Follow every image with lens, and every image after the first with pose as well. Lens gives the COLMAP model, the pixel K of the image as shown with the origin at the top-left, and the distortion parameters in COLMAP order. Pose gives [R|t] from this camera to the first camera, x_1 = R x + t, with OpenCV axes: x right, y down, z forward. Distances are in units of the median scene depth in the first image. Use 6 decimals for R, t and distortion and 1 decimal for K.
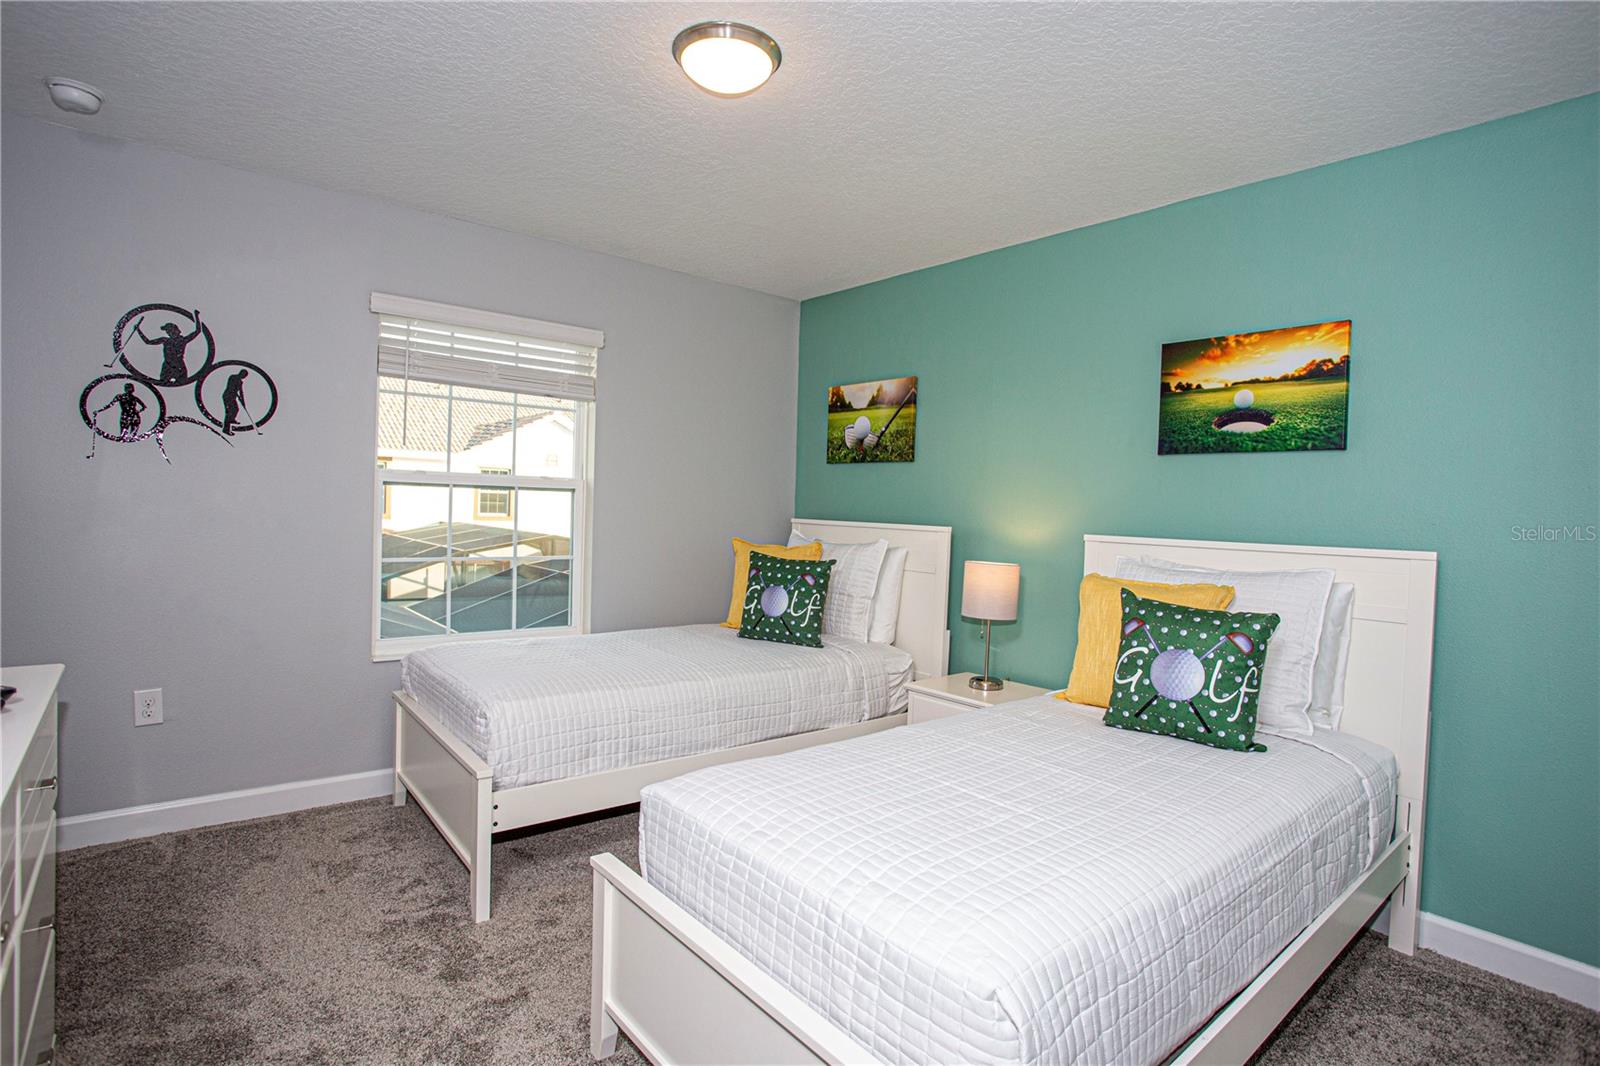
lens RADIAL K [[812.3, 0, 796.8], [0, 812.3, 528.2], [0, 0, 1]] dist [-0.073175, 0.037520]
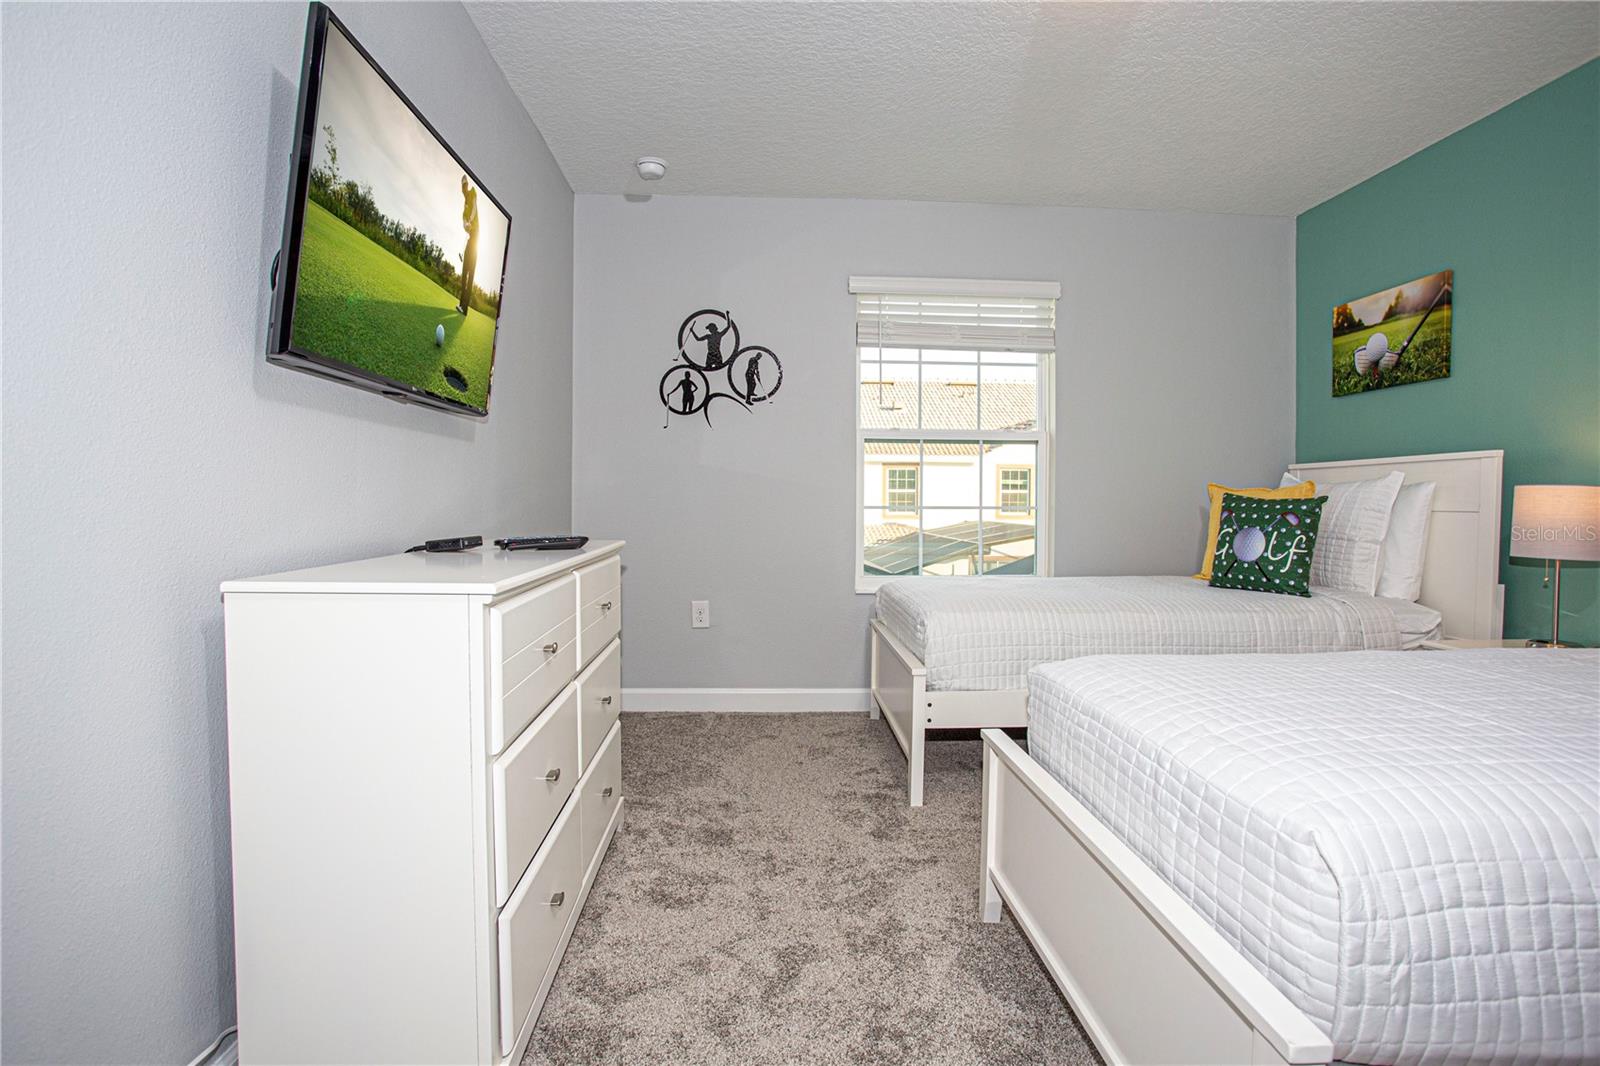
lens RADIAL K [[812.3, 0, 796.8], [0, 812.3, 528.2], [0, 0, 1]] dist [-0.073175, 0.037520]
pose [[0.805653, -0.011749, -0.592271, 0.100864], [0.007773, 0.999927, -0.009263, 0.084184], [0.592336, 0.002859, 0.805686, -0.004292]]
